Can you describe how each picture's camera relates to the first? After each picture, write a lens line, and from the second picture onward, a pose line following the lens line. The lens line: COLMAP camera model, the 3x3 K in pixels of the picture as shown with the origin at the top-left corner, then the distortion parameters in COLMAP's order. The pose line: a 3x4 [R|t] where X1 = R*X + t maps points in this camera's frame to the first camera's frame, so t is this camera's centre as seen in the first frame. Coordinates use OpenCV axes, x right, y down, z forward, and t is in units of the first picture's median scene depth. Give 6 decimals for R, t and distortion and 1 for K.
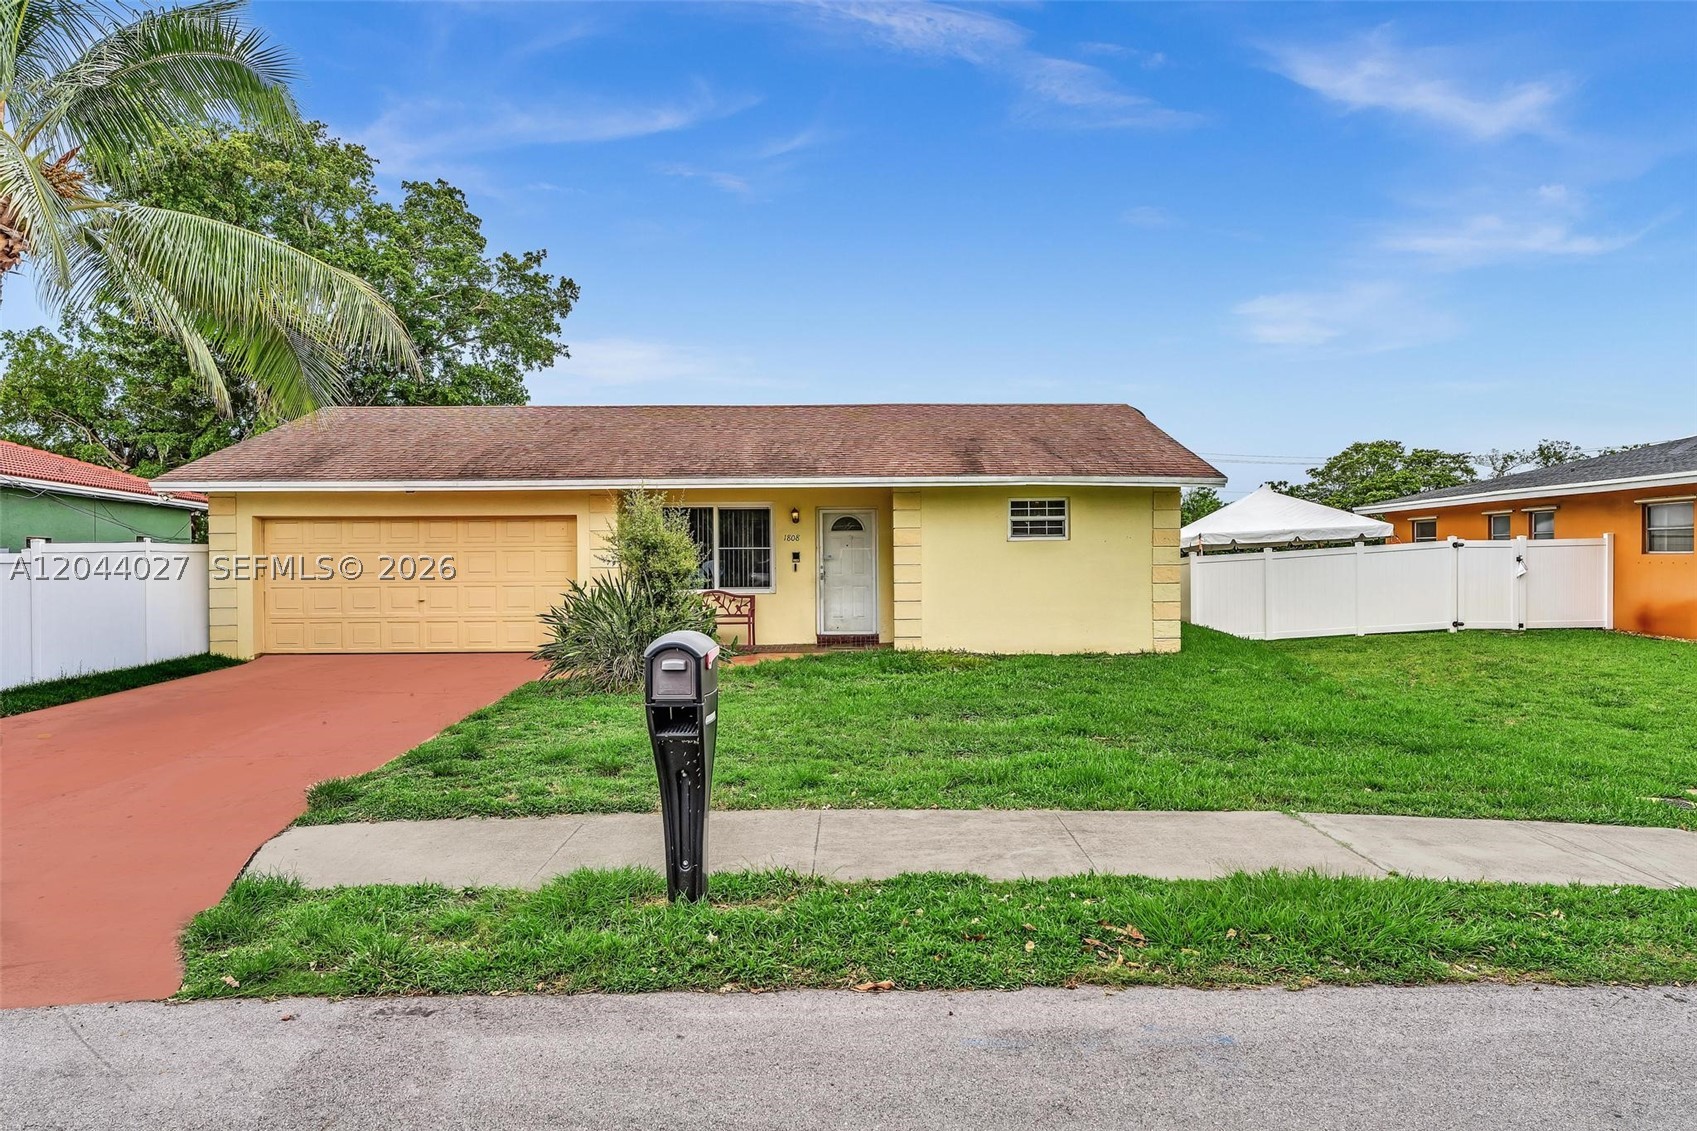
lens RADIAL K [[1125.0, 0, 848.5], [0, 1125.0, 564.0], [0, 0, 1]] dist [-0.008105, -0.000811]
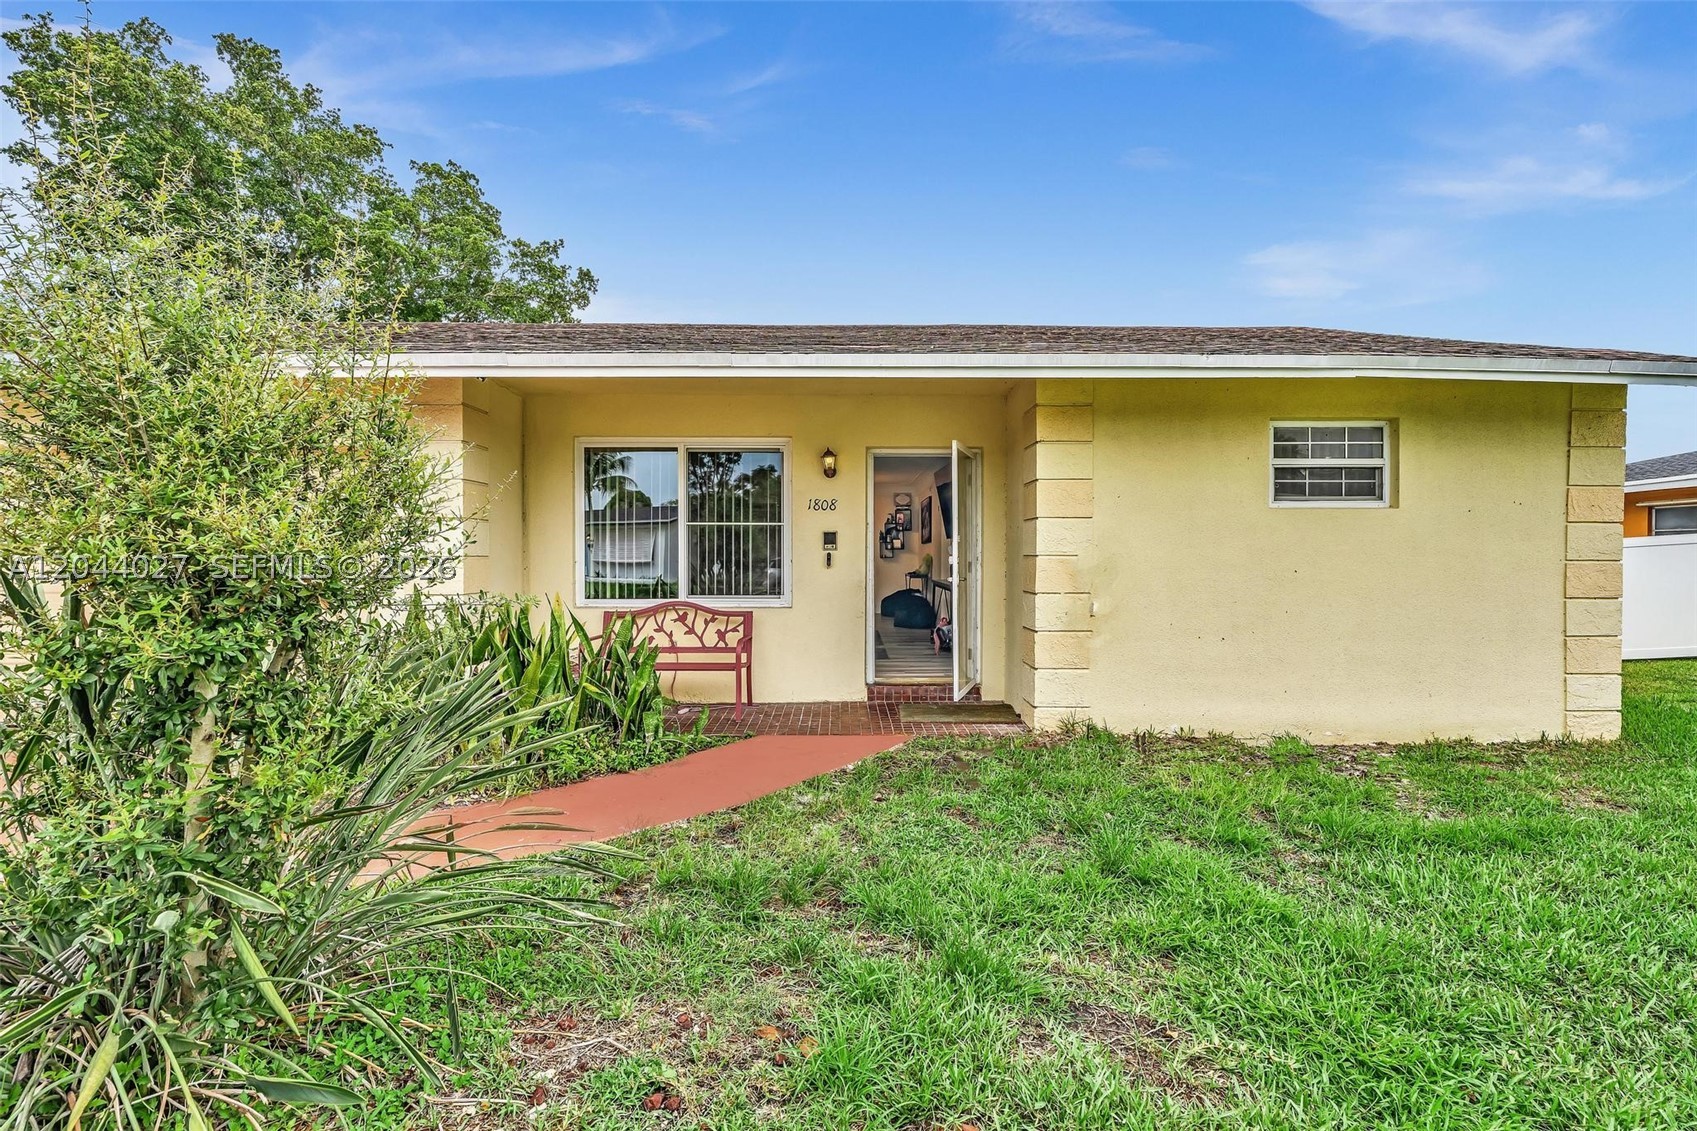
lens RADIAL K [[791.5, 0, 844.4], [0, 791.5, 567.2], [0, 0, 1]] dist [-0.031947, -0.001455]
pose [[0.999963, 0.008470, 0.001124, -0.039928], [-0.008478, 0.999939, 0.007065, 0.003932], [-0.001064, -0.007074, 0.999974, 0.621392]]
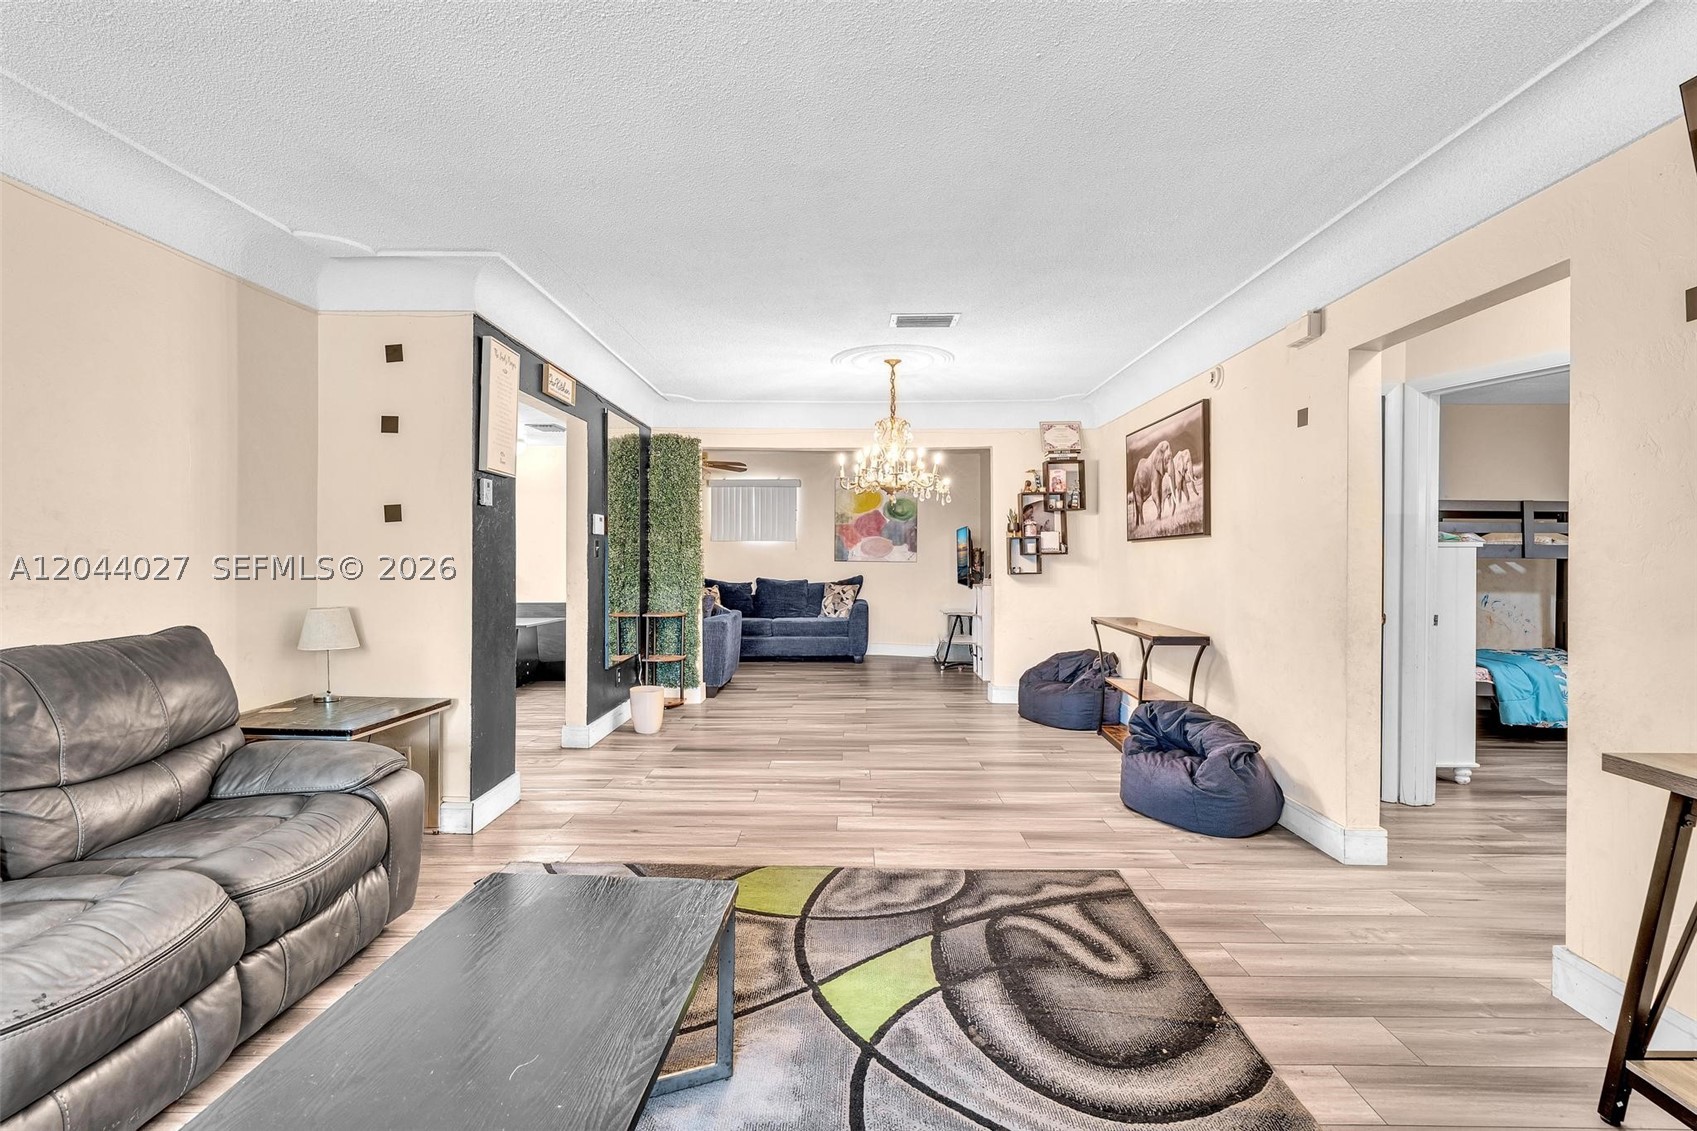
lens RADIAL K [[772.1, 0, 851.3], [0, 772.1, 554.2], [0, 0, 1]] dist [-0.002851, 0.000663]
pose [[0.999832, 0.008787, -0.016082, -0.051395], [-0.008962, 0.999901, -0.010833, 0.000078], [0.015985, 0.010975, 0.999812, 0.835011]]
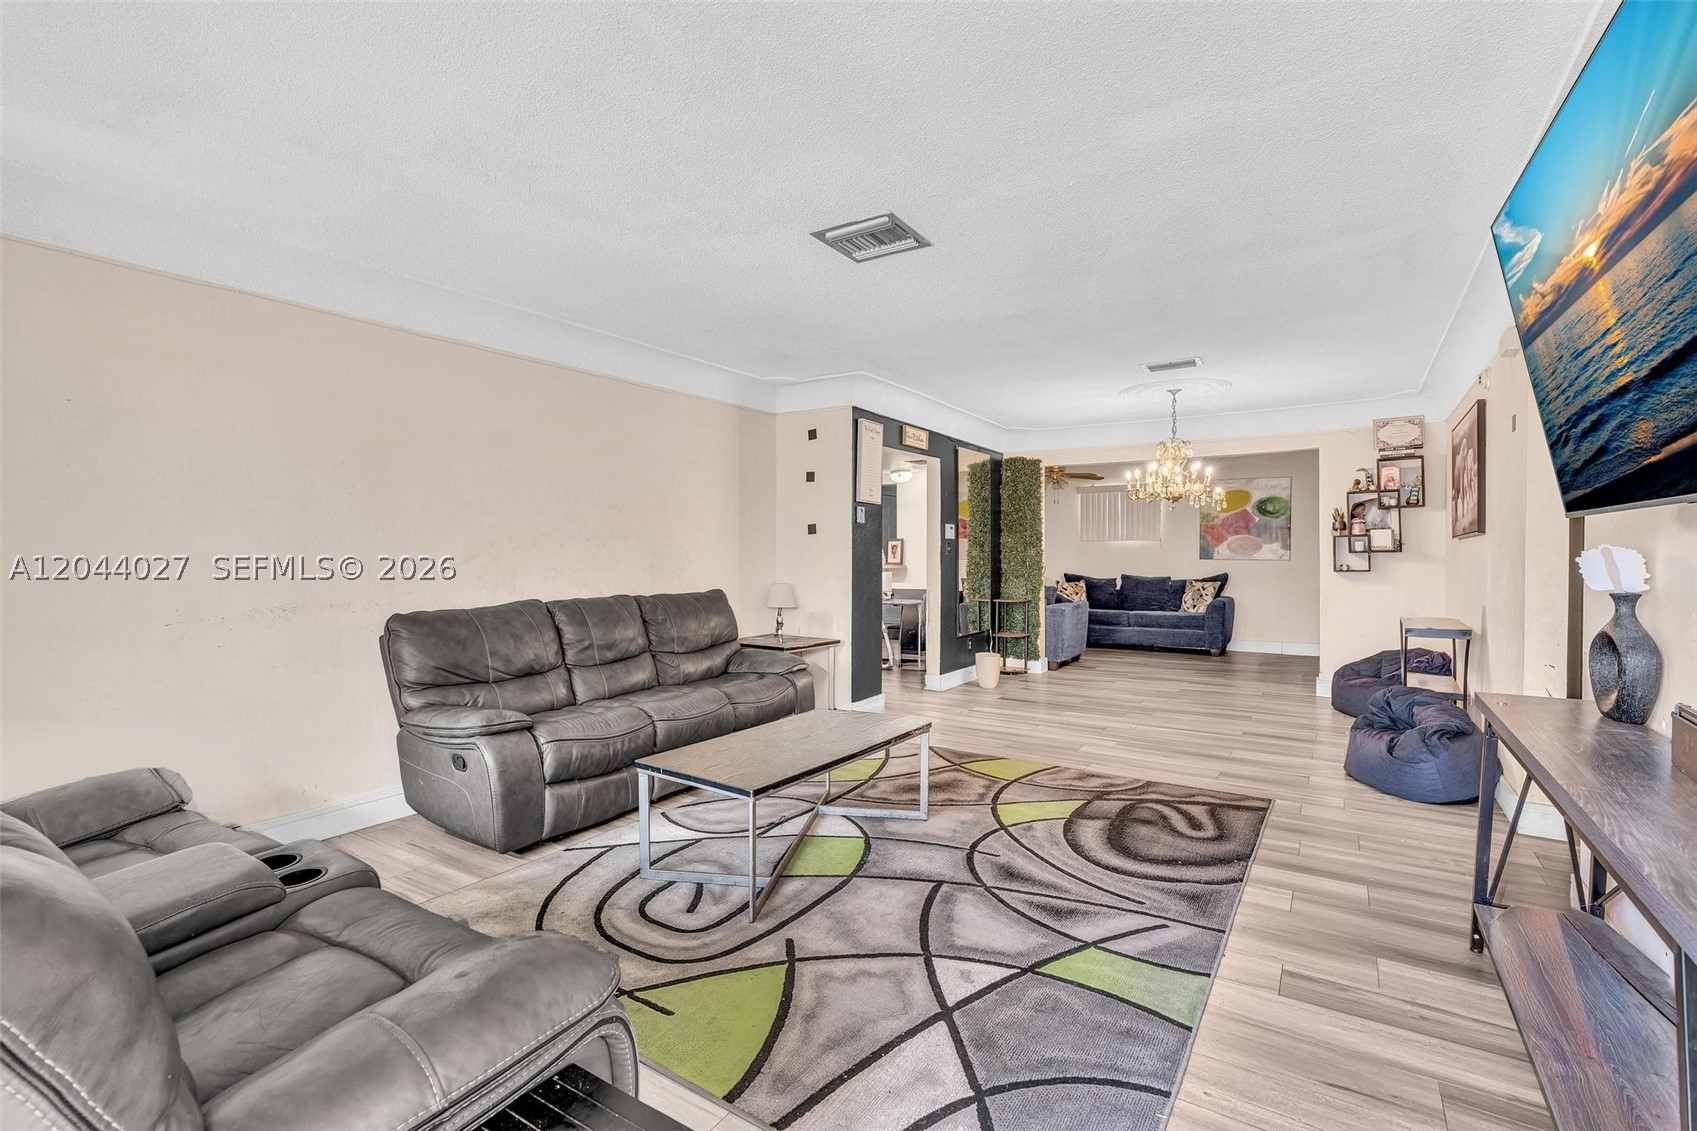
lens RADIAL K [[772.1, 0, 847.5], [0, 772.1, 564.9], [0, 0, 1]] dist [-0.002851, 0.000663]
pose [[0.839682, 0.014746, -0.542878, -0.021046], [-0.010867, 0.999887, 0.010352, 0.000176], [0.542969, -0.002793, 0.839748, 0.803379]]
